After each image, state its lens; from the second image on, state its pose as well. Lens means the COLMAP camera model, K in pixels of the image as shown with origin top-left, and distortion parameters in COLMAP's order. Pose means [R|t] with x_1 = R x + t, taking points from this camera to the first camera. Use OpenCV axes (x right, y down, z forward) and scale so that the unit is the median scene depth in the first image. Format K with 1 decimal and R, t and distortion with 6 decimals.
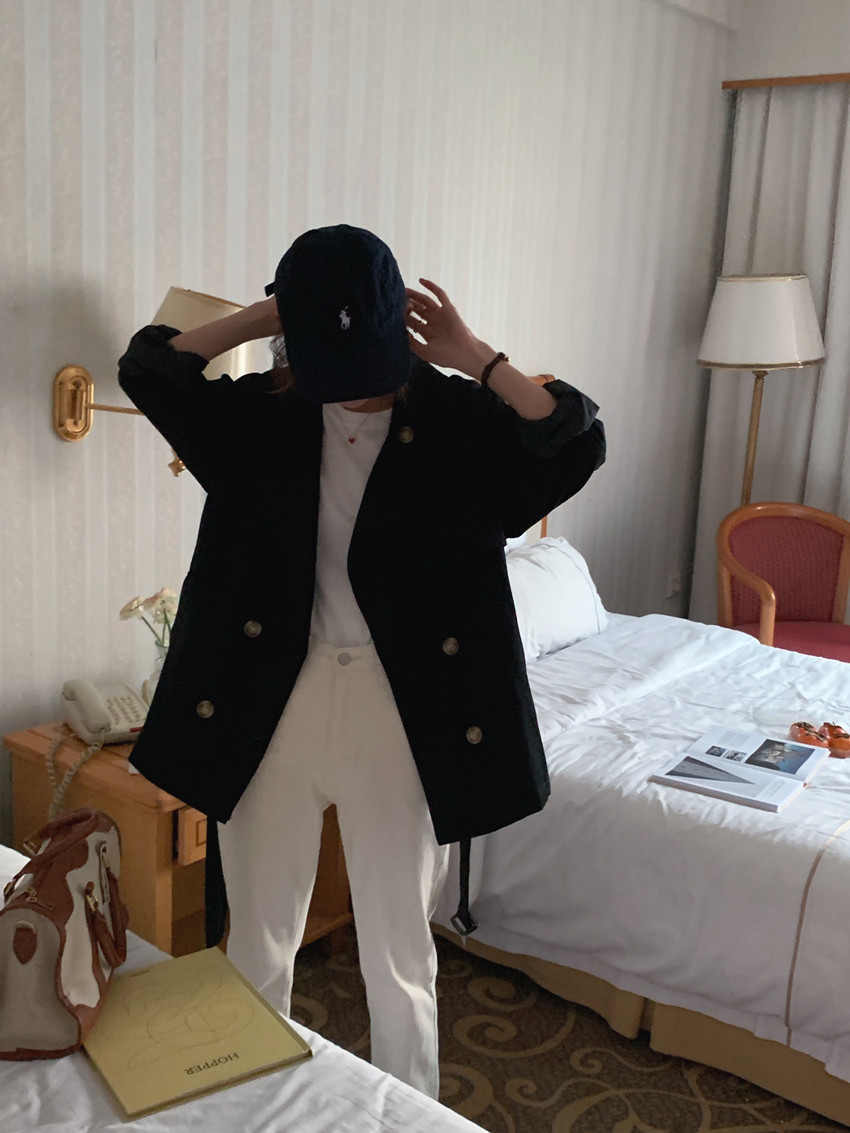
lens RADIAL K [[1241.2, 0, 425.0], [0, 1241.2, 566.5], [0, 0, 1]] dist [-0.020249, 0.000418]
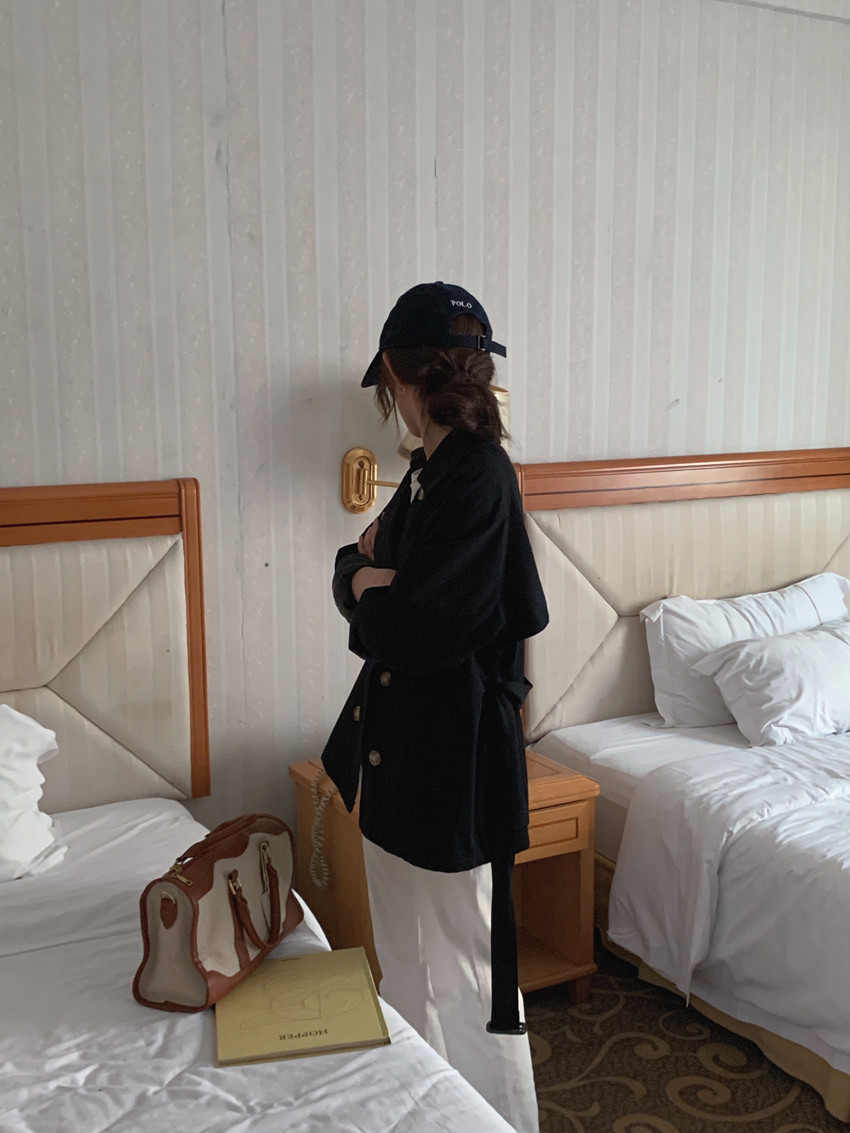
lens RADIAL K [[1216.5, 0, 425.5], [0, 1216.5, 586.6], [0, 0, 1]] dist [0.137359, -0.430104]
pose [[0.933348, 0.014846, -0.358666, 0.198499], [-0.033306, 0.998416, -0.045344, 0.017753], [0.357425, 0.054268, 0.932364, -0.033787]]
